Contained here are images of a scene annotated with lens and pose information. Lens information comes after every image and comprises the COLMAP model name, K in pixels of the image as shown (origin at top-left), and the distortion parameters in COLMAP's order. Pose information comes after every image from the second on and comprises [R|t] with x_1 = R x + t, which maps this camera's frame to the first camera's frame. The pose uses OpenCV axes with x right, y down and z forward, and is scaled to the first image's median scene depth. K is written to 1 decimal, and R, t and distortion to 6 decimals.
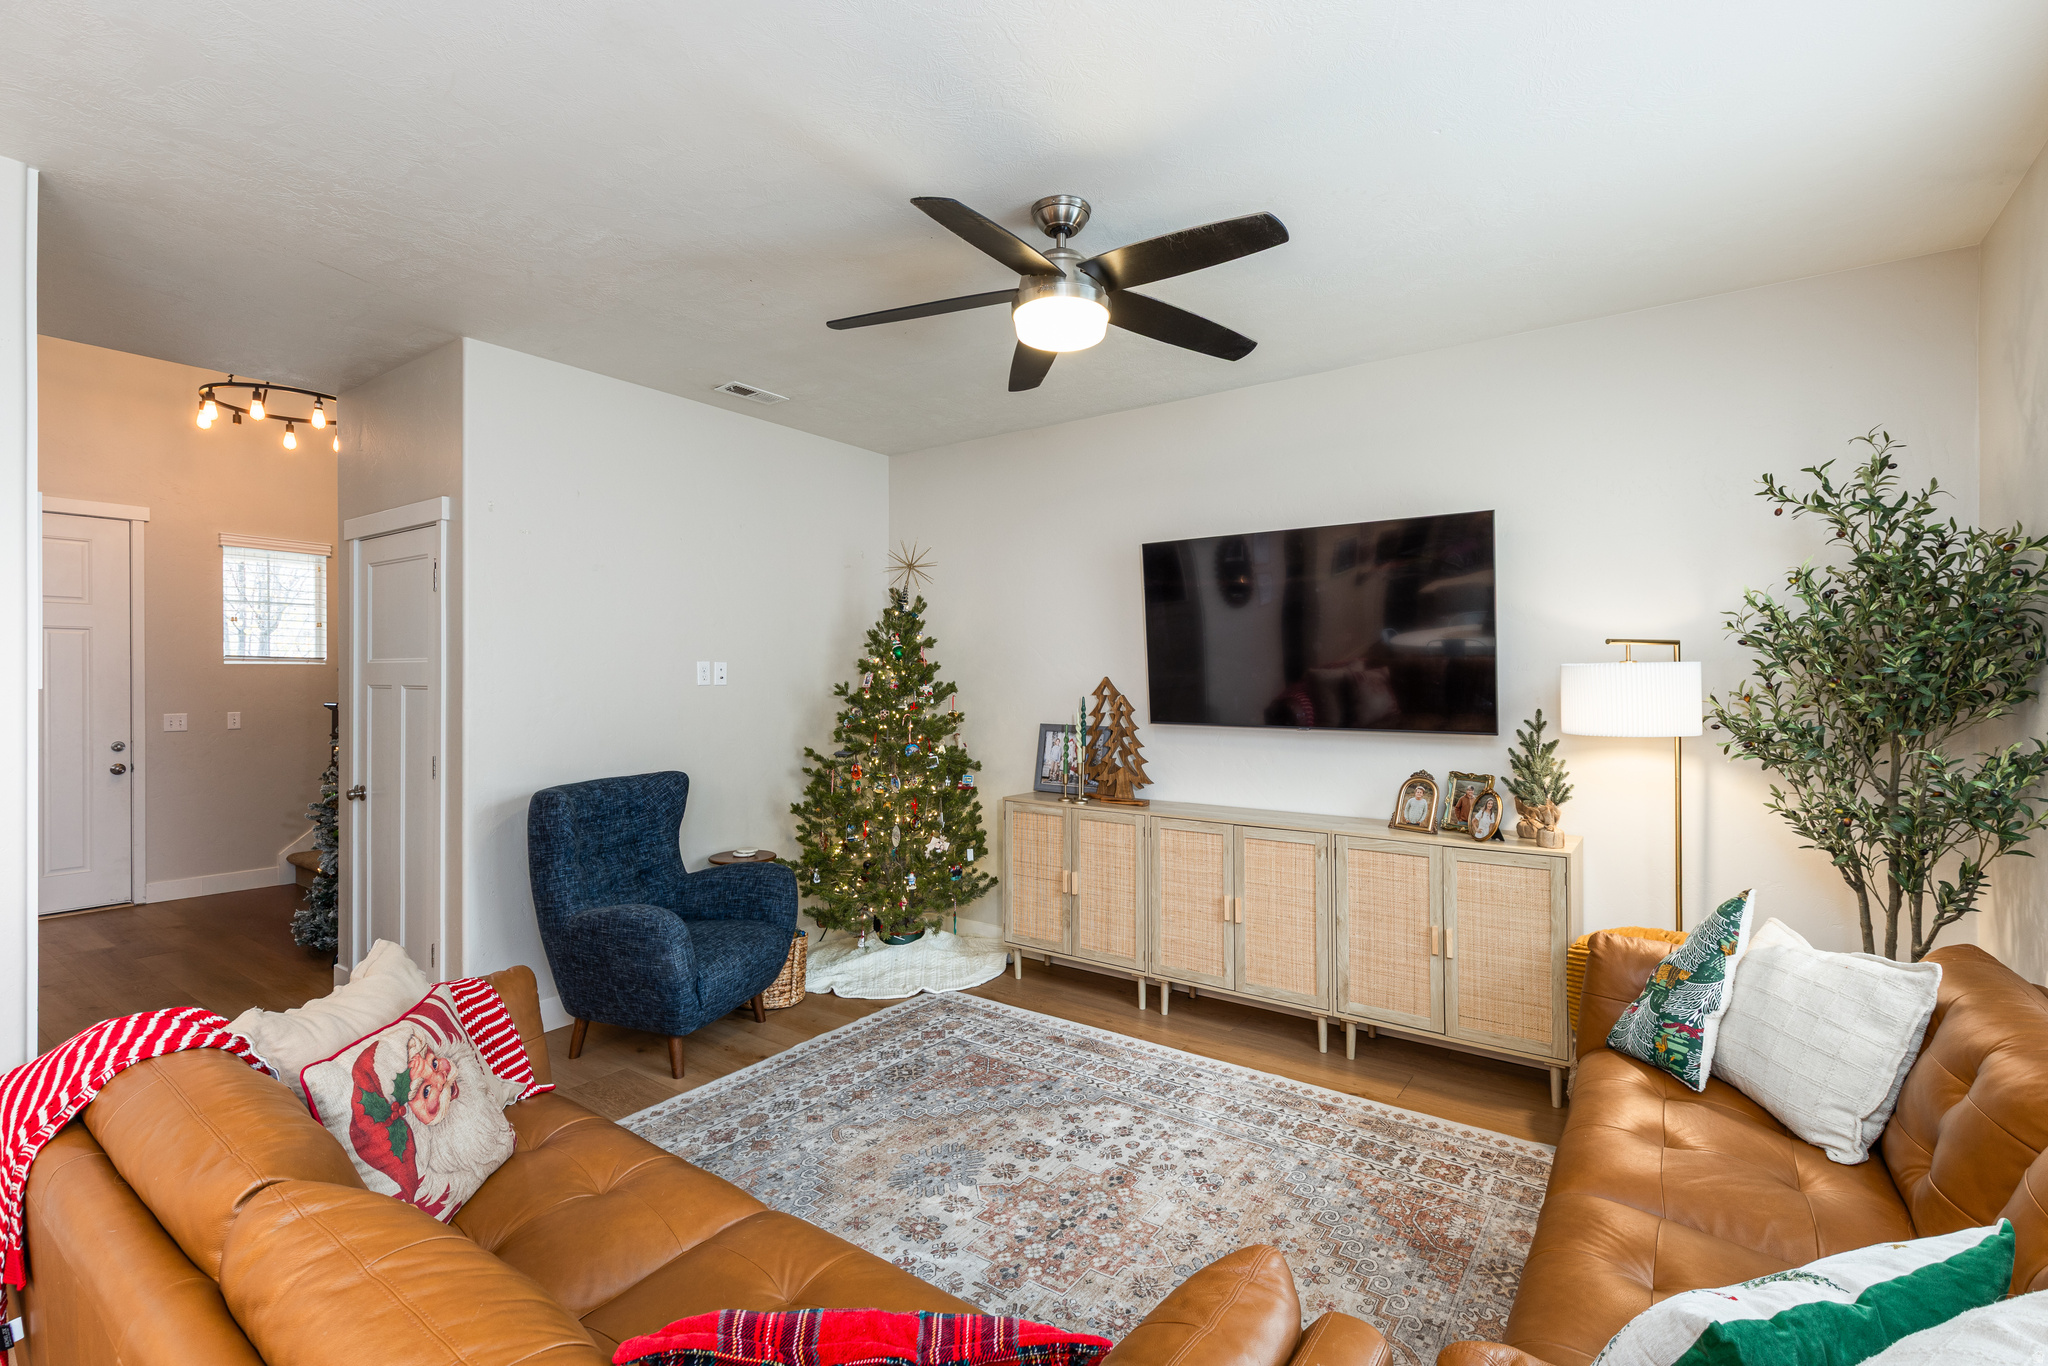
lens RADIAL K [[930.9, 0, 1030.6], [0, 930.9, 680.6], [0, 0, 1]] dist [0.010074, -0.000760]
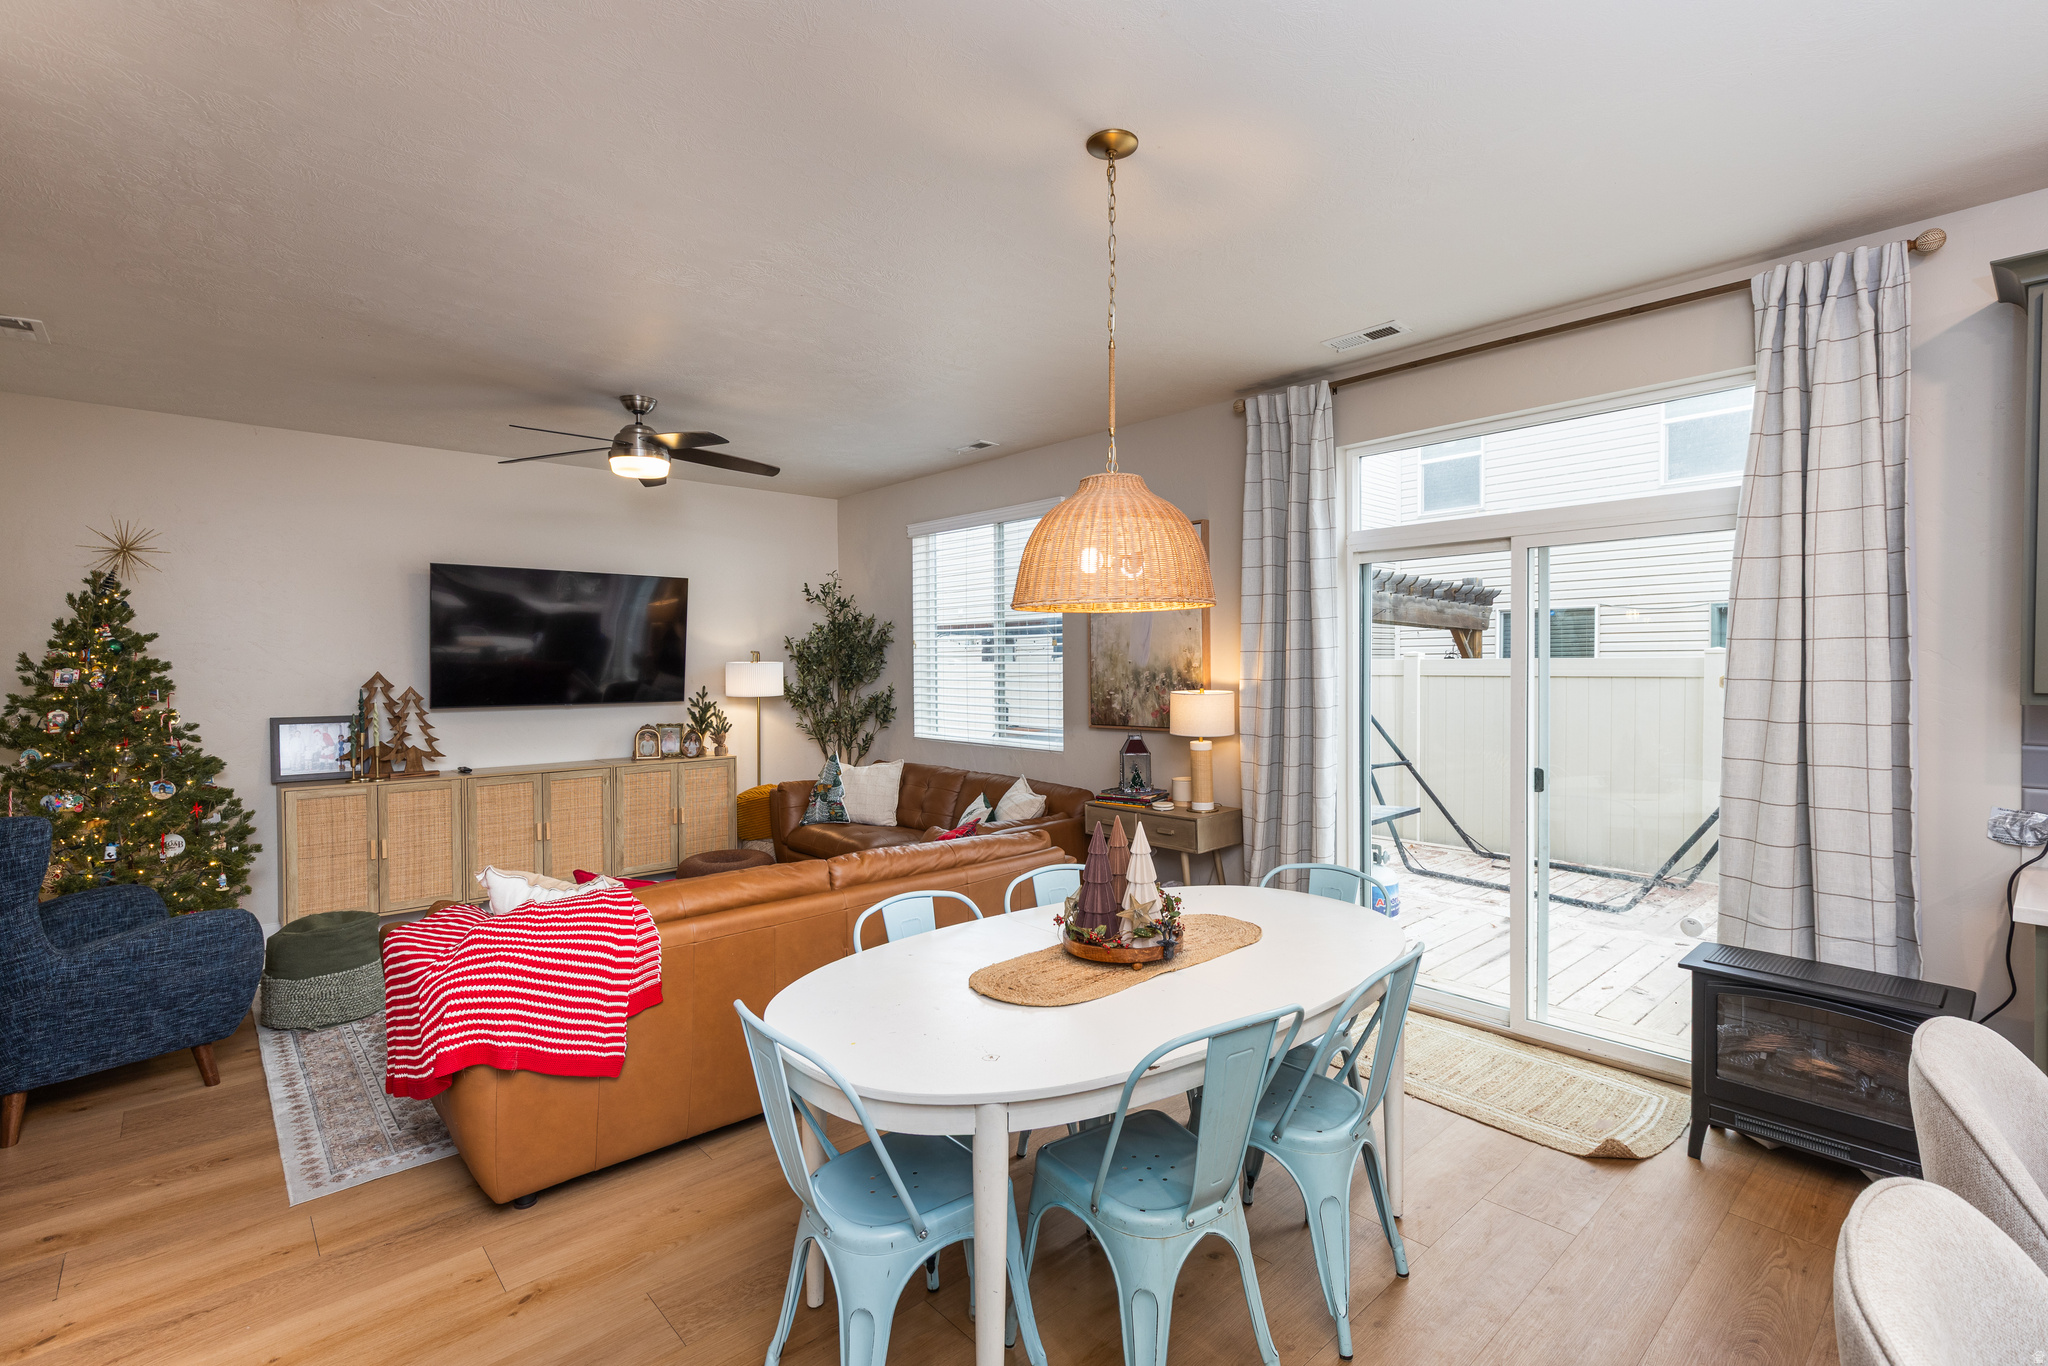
lens RADIAL K [[930.9, 0, 1036.9], [0, 930.9, 684.7], [0, 0, 1]] dist [0.010074, -0.000760]
pose [[0.208461, -0.025053, 0.977710, -1.170199], [0.007569, 0.999683, 0.024002, -0.012599], [-0.978001, 0.002397, 0.208584, -0.056945]]
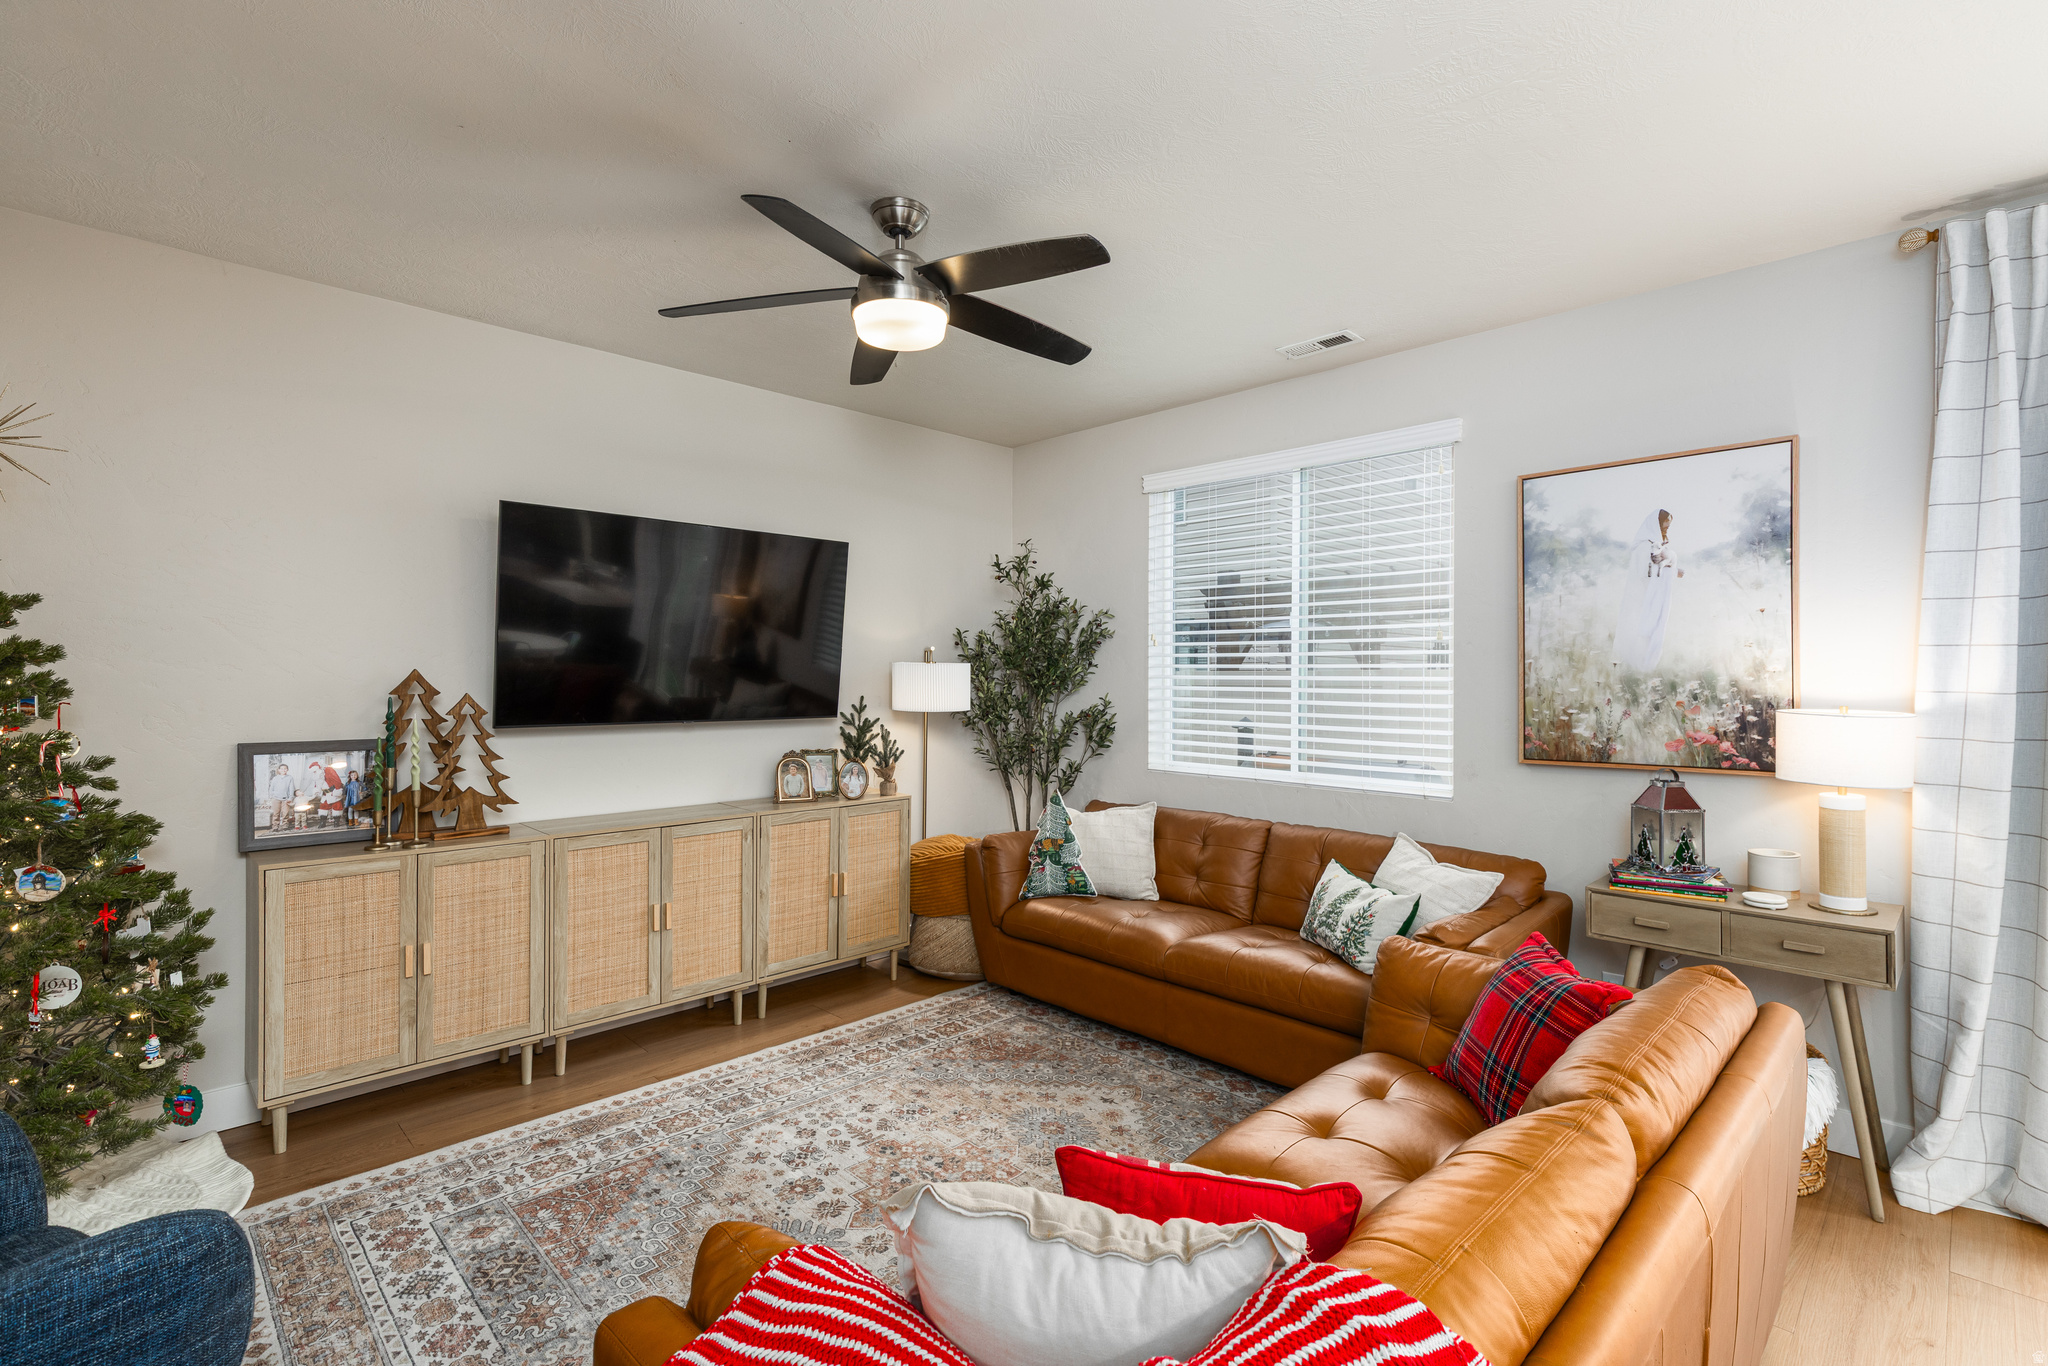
lens RADIAL K [[930.9, 0, 1036.5], [0, 930.9, 685.1], [0, 0, 1]] dist [0.010074, -0.000760]
pose [[0.165785, -0.011561, 0.986094, -0.734977], [-0.000845, 0.999929, 0.011865, -0.001146], [-0.986162, -0.002801, 0.165763, 0.533178]]
